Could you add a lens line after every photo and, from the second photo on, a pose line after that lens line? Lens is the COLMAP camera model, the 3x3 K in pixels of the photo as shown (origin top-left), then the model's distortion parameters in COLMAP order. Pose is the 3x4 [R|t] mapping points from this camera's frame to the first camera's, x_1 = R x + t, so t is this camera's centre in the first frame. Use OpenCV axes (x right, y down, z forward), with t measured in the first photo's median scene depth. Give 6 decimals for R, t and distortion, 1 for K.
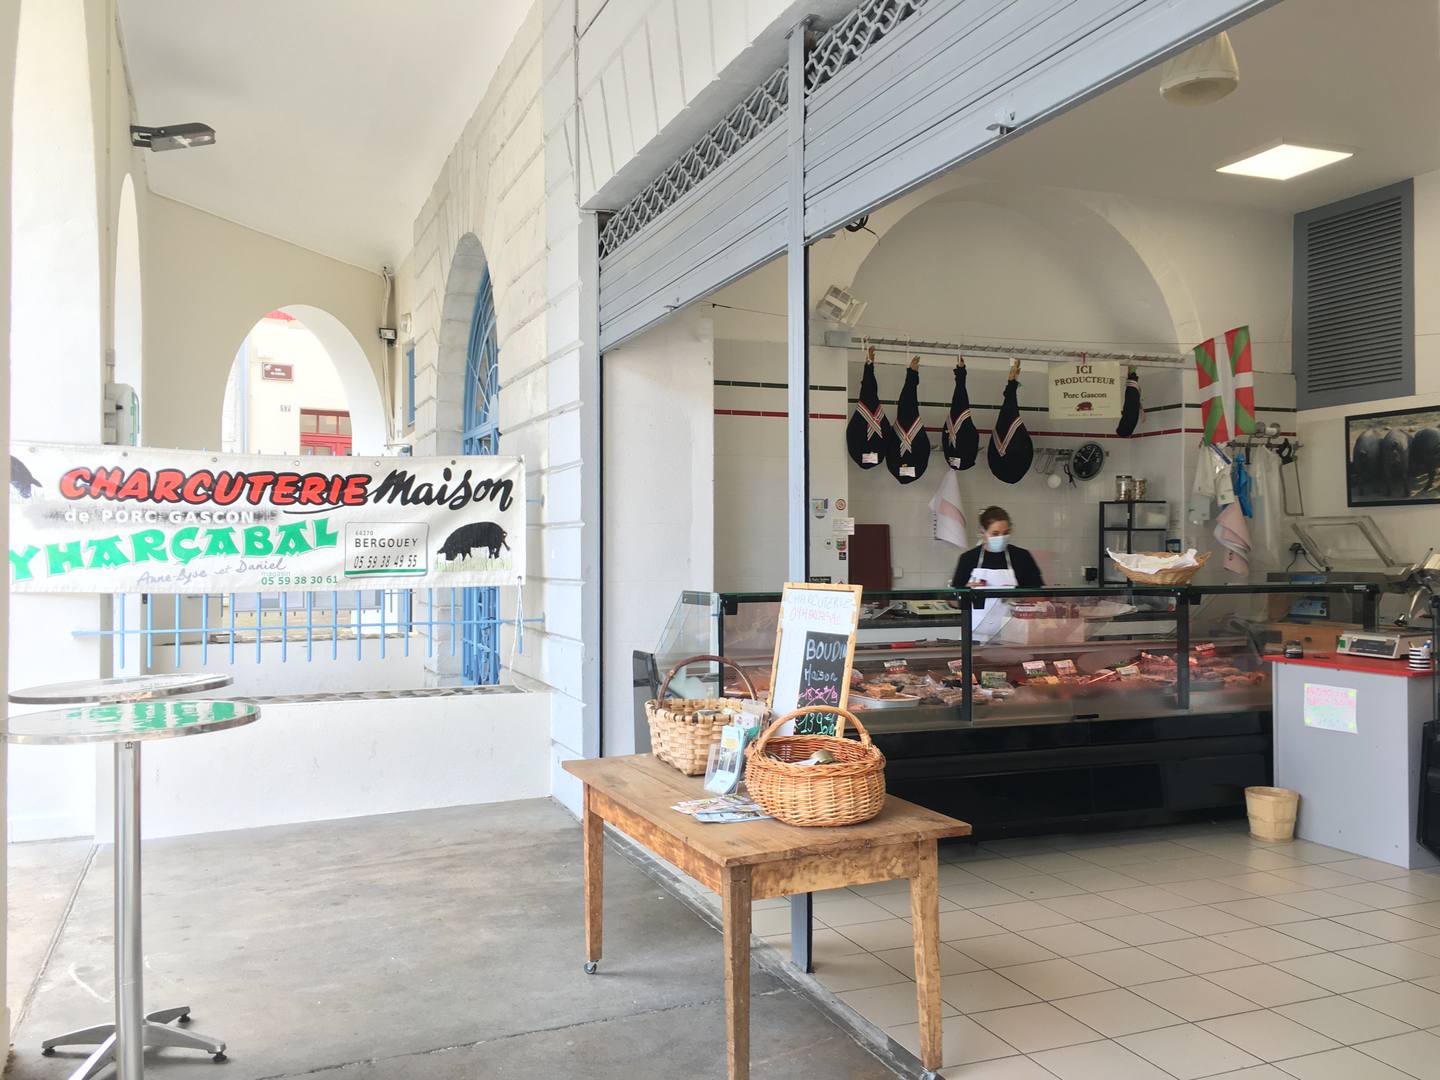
lens RADIAL K [[1229.4, 0, 720.2], [0, 1229.4, 539.9], [0, 0, 1]] dist [-0.000172, -0.000826]
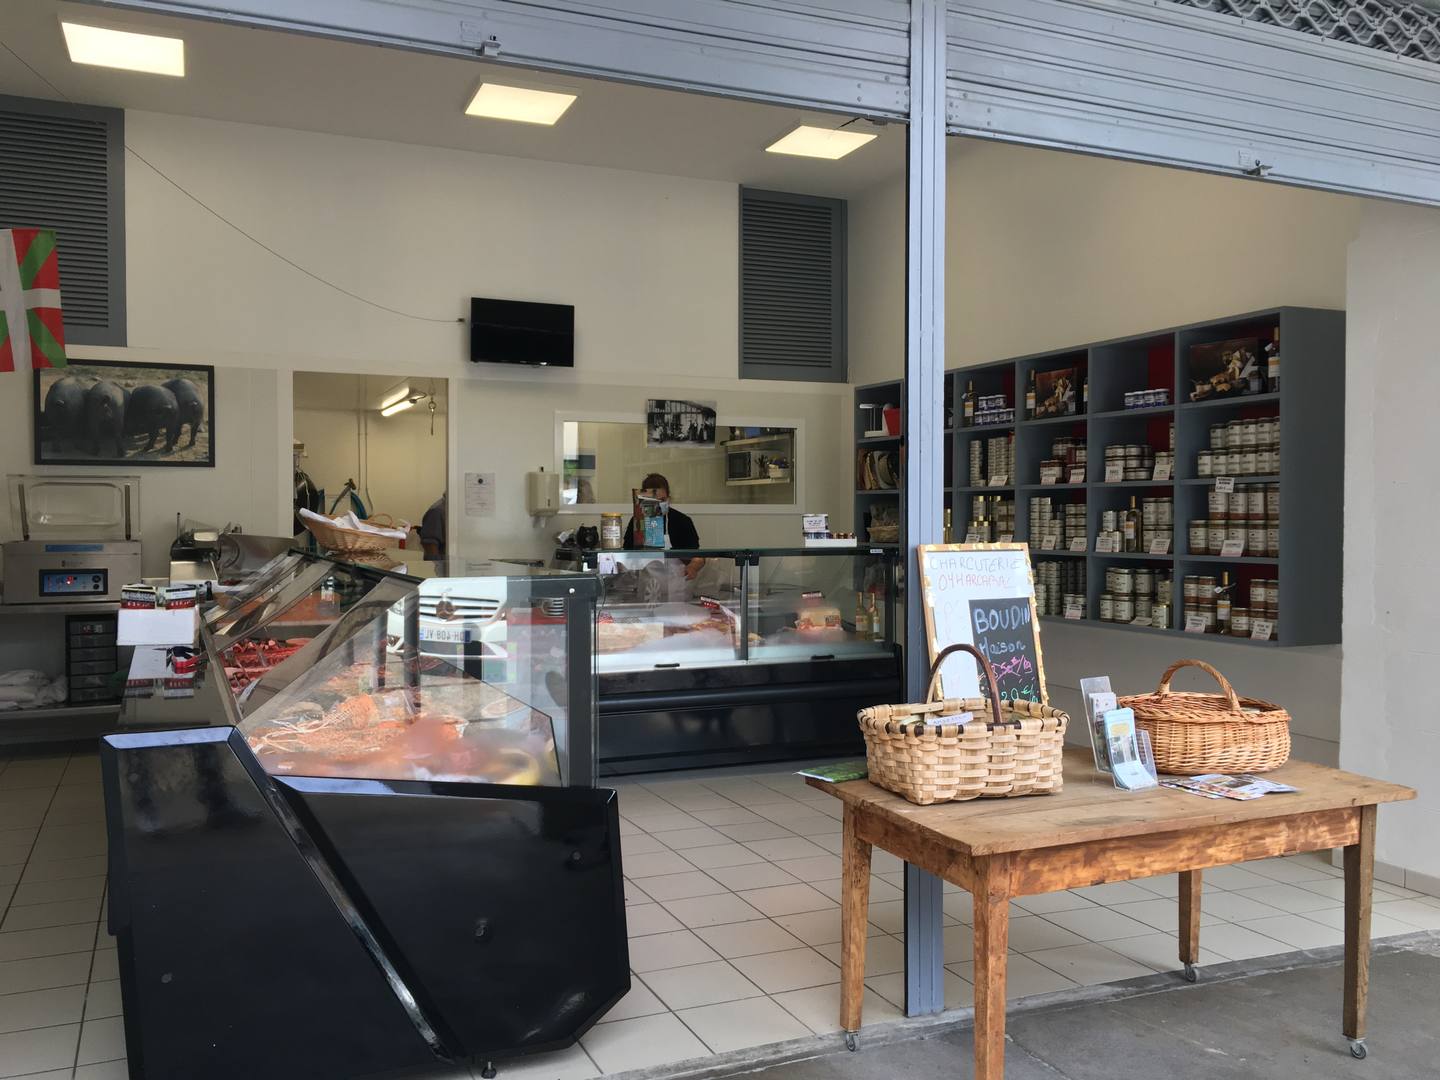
lens RADIAL K [[1229.4, 0, 718.8], [0, 1229.4, 540.3], [0, 0, 1]] dist [-0.000172, -0.000826]
pose [[-0.037025, -0.014814, 0.999205, -0.375894], [-0.006560, 0.999872, 0.014581, 0.010820], [-0.999293, -0.006015, -0.037118, 0.591693]]
